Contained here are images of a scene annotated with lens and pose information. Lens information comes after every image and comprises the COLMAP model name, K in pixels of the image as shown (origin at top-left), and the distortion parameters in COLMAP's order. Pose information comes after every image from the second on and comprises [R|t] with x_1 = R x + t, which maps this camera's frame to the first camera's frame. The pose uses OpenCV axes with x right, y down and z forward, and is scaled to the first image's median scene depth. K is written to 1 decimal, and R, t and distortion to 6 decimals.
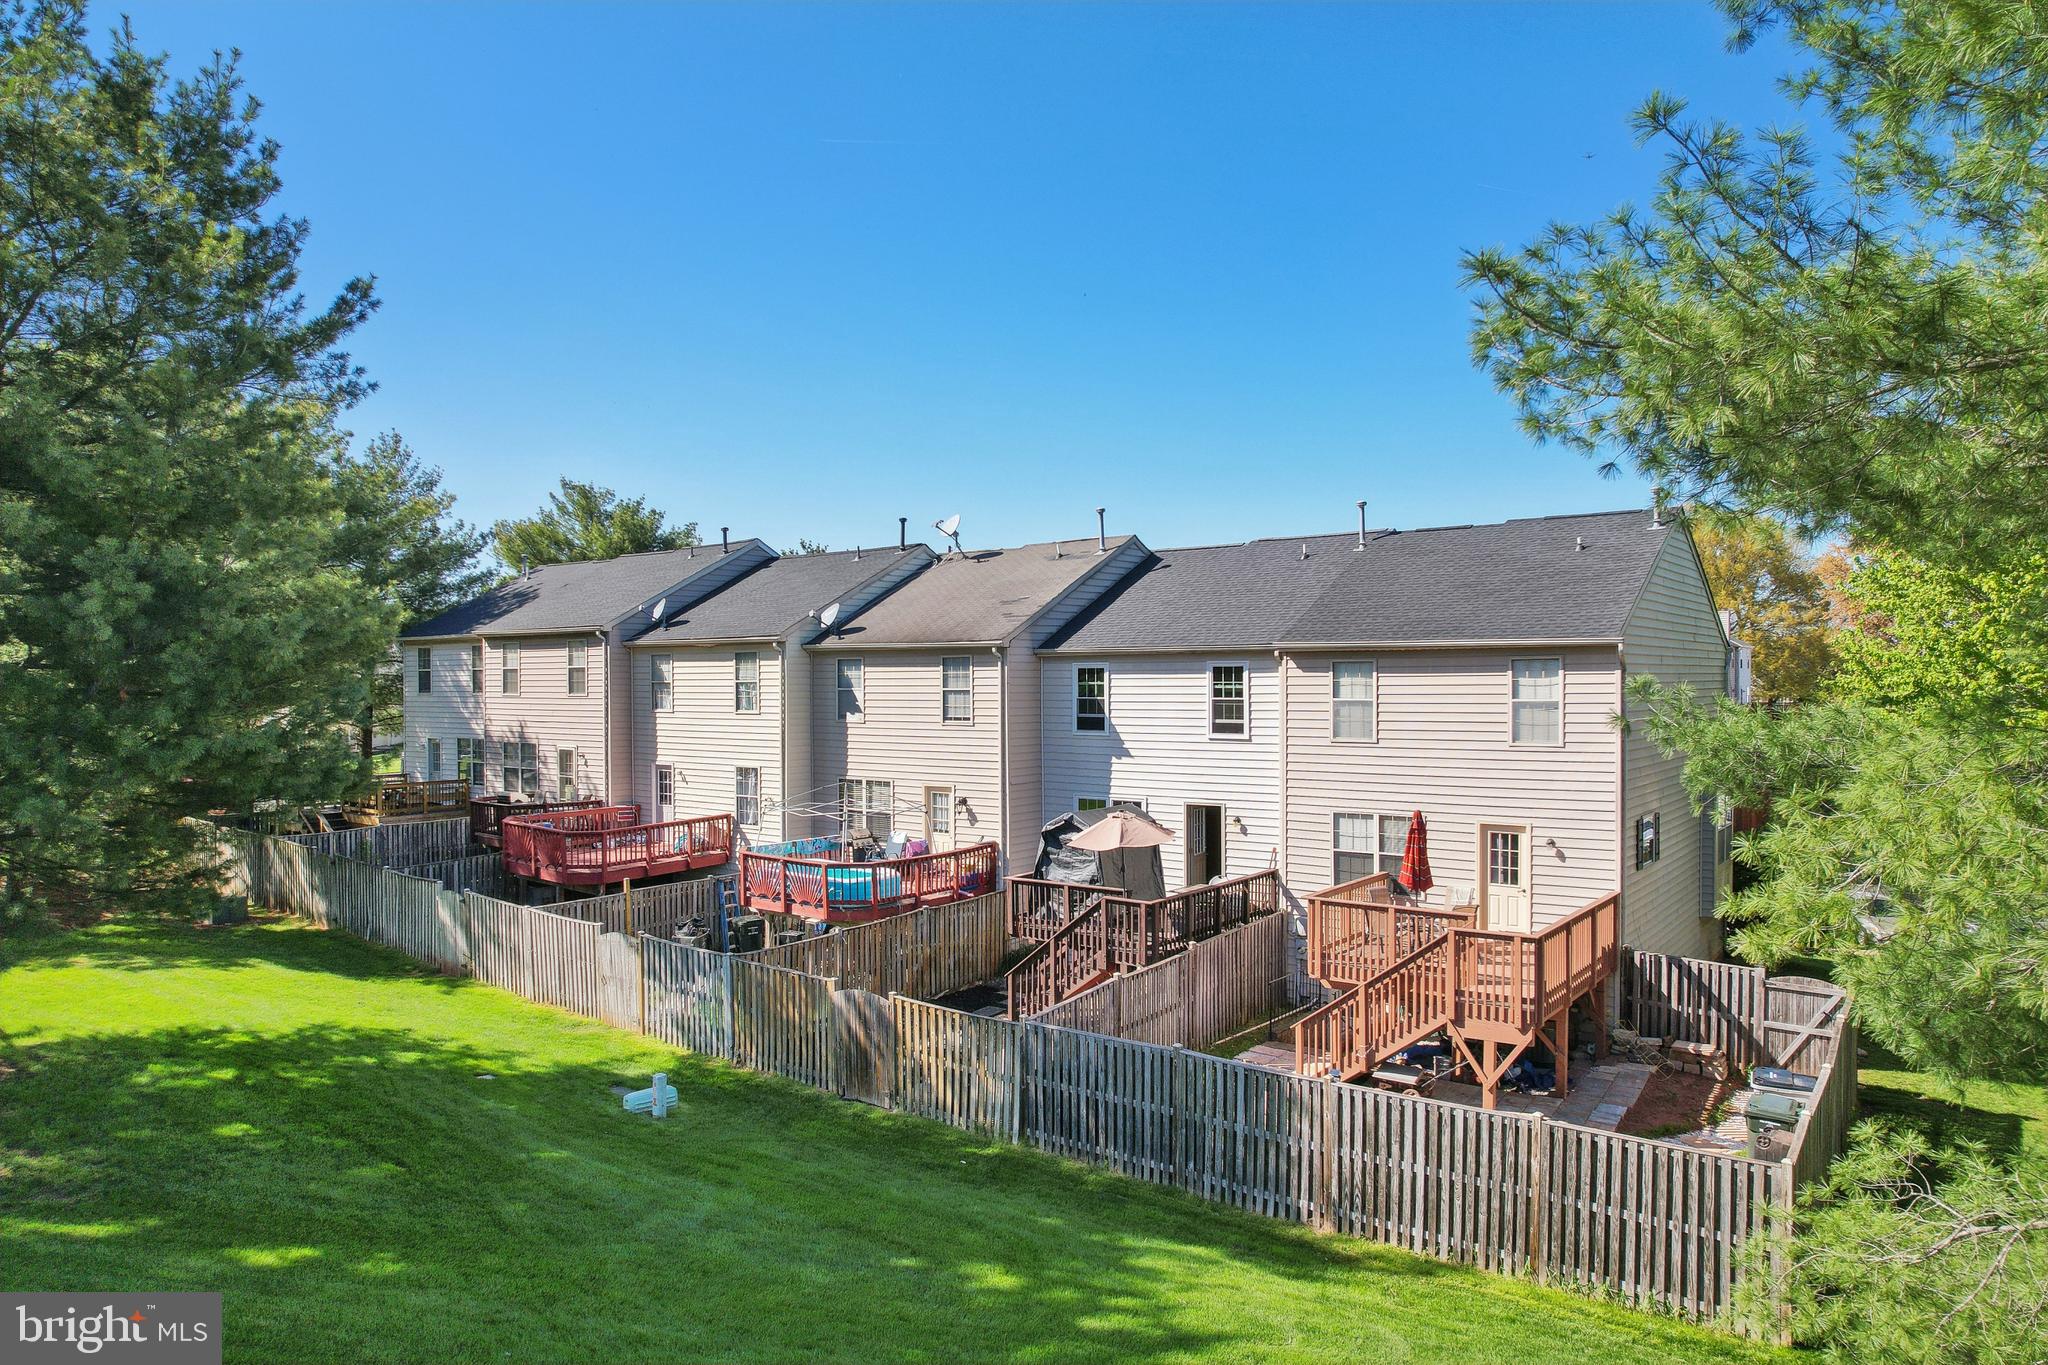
lens RADIAL K [[1309.9, 0, 1024.0], [0, 1309.9, 682.5], [0, 0, 1]] dist [-0.059613, 0.026103]
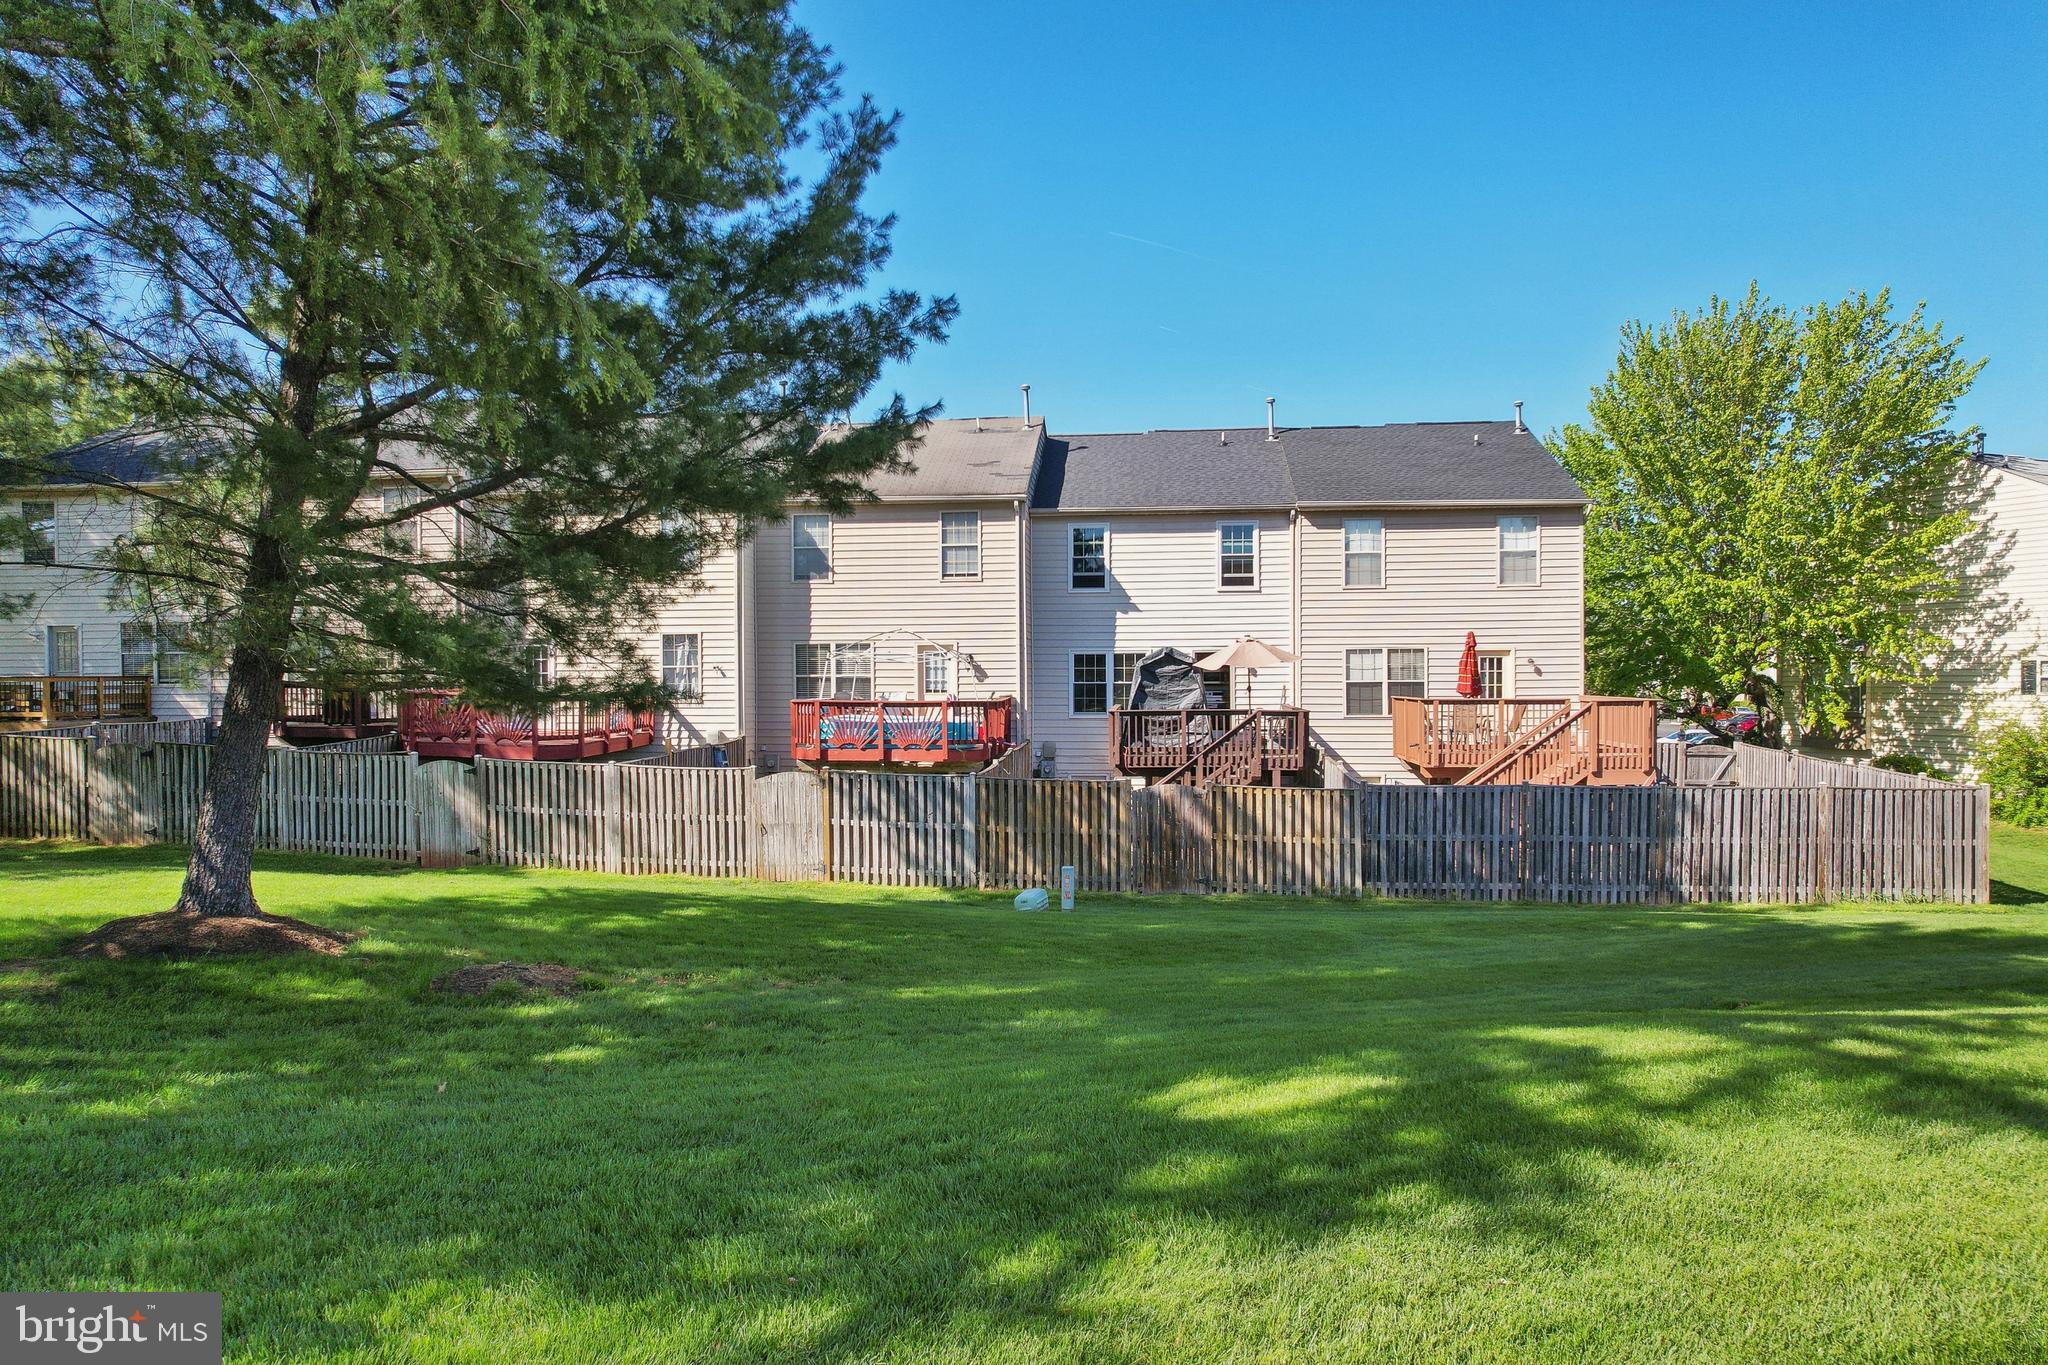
lens RADIAL K [[1319.8, 0, 1017.8], [0, 1319.8, 718.7], [0, 0, 1]] dist [-0.069713, 0.046277]
pose [[0.852229, -0.019113, 0.522819, -0.619217], [0.005205, 0.999593, 0.028057, 0.125240], [-0.523143, -0.021190, 0.851982, 0.148285]]
